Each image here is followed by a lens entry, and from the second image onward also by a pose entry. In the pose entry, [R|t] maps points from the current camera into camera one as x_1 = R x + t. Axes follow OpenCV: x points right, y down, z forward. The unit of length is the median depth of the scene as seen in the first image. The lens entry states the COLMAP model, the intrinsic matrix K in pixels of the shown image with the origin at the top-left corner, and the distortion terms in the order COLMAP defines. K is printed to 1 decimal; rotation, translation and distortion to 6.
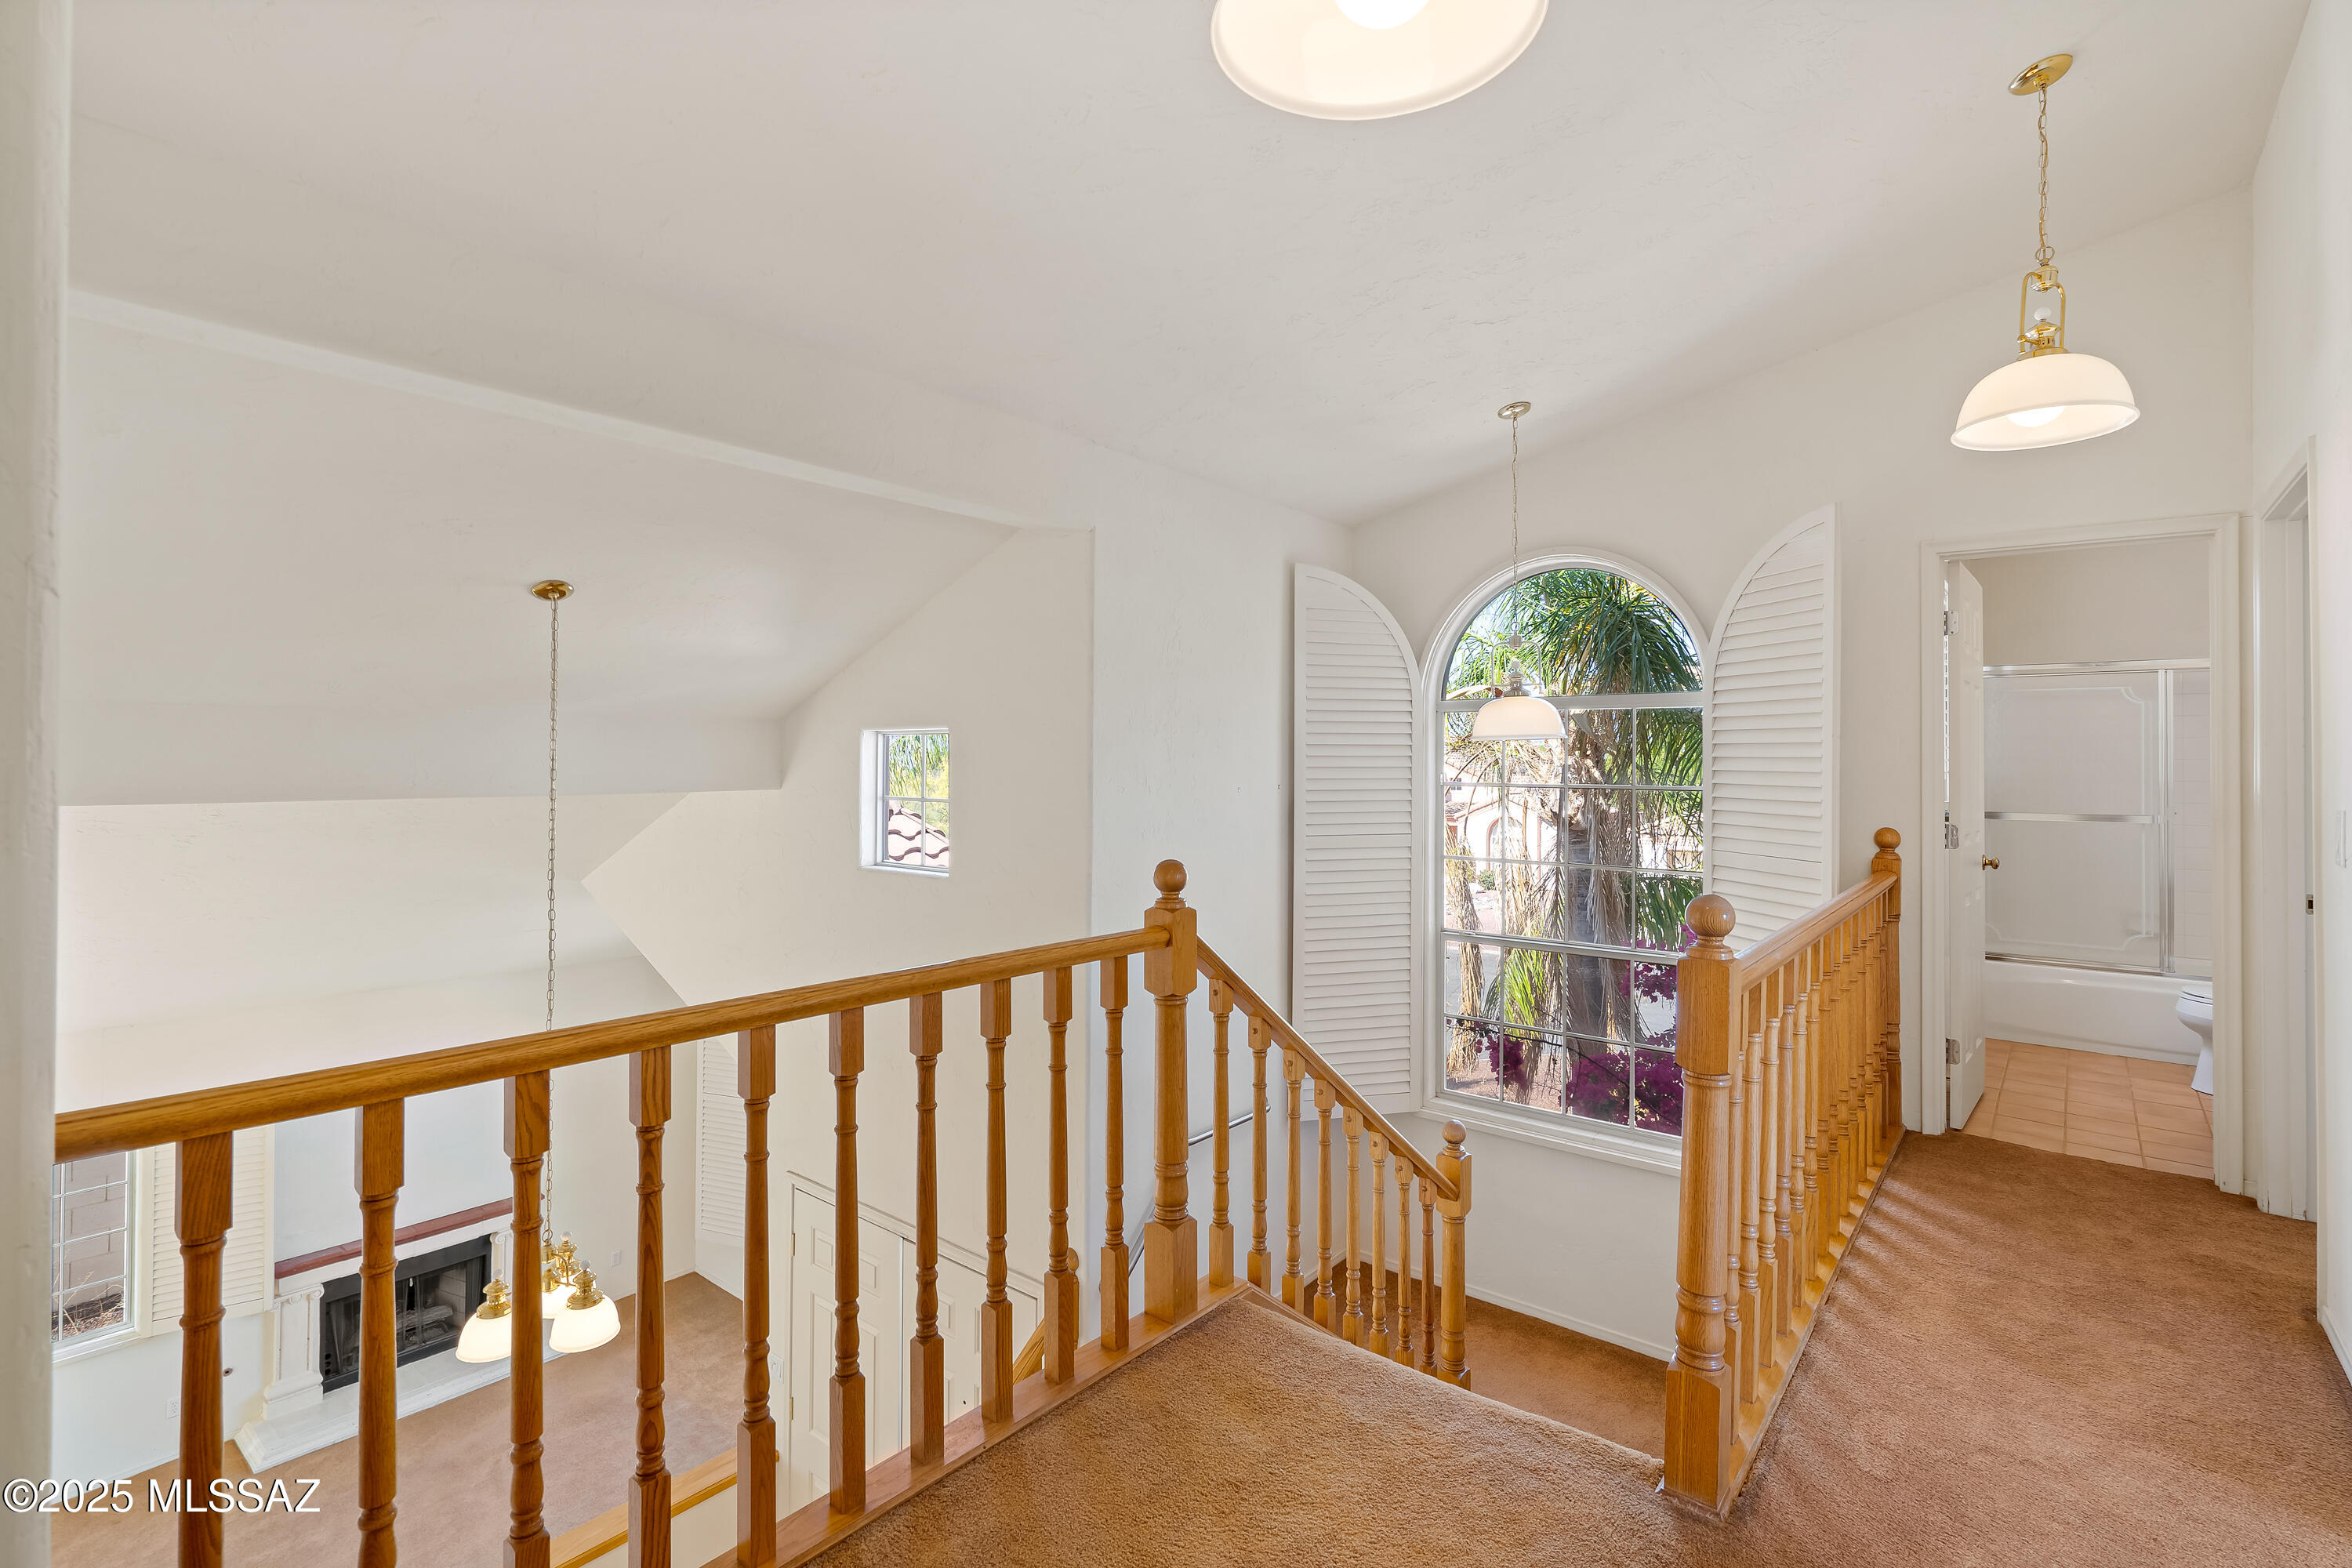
lens RADIAL K [[1101.9, 0, 1170.5], [0, 1101.9, 746.4], [0, 0, 1]] dist [-0.001222, 0.000019]
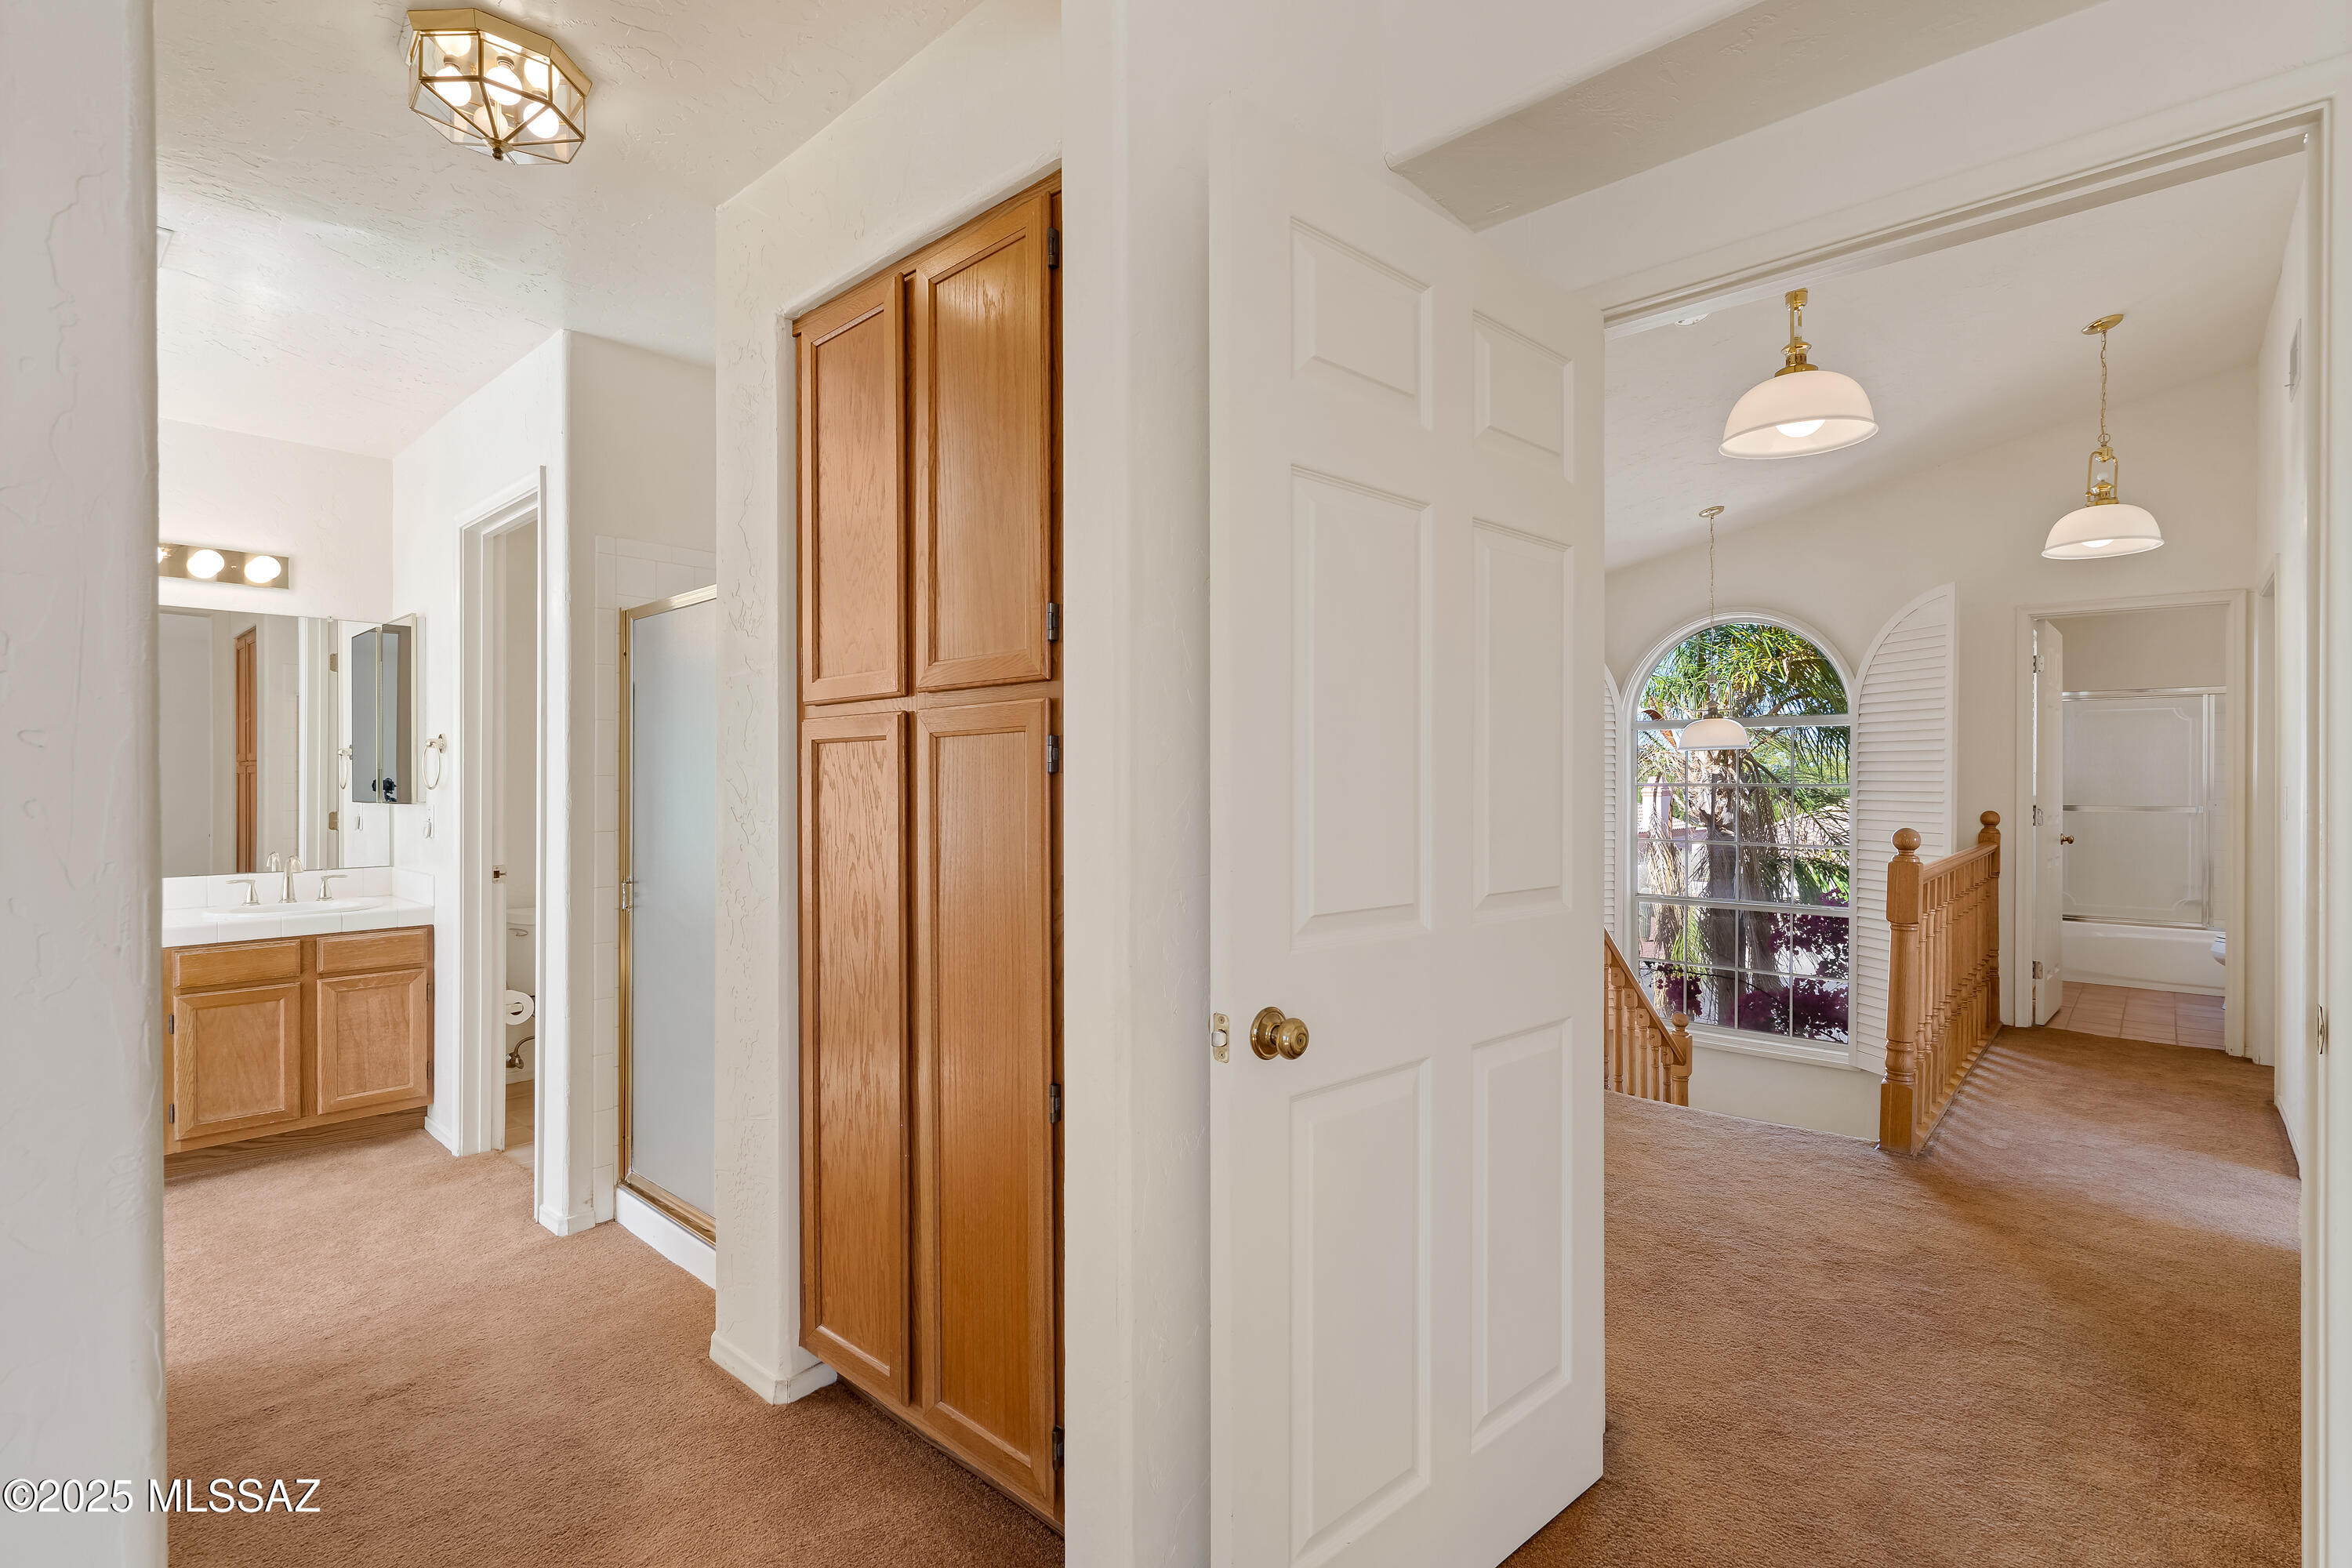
lens RADIAL K [[1082.4, 0, 1176.0], [0, 1082.4, 784.0], [0, 0, 1]] dist [-0.001045, -0.000450]
pose [[0.998664, -0.003653, -0.051554, -0.324792], [0.004442, 0.999874, 0.015209, 0.014813], [0.051492, -0.015418, 0.998554, -0.442931]]
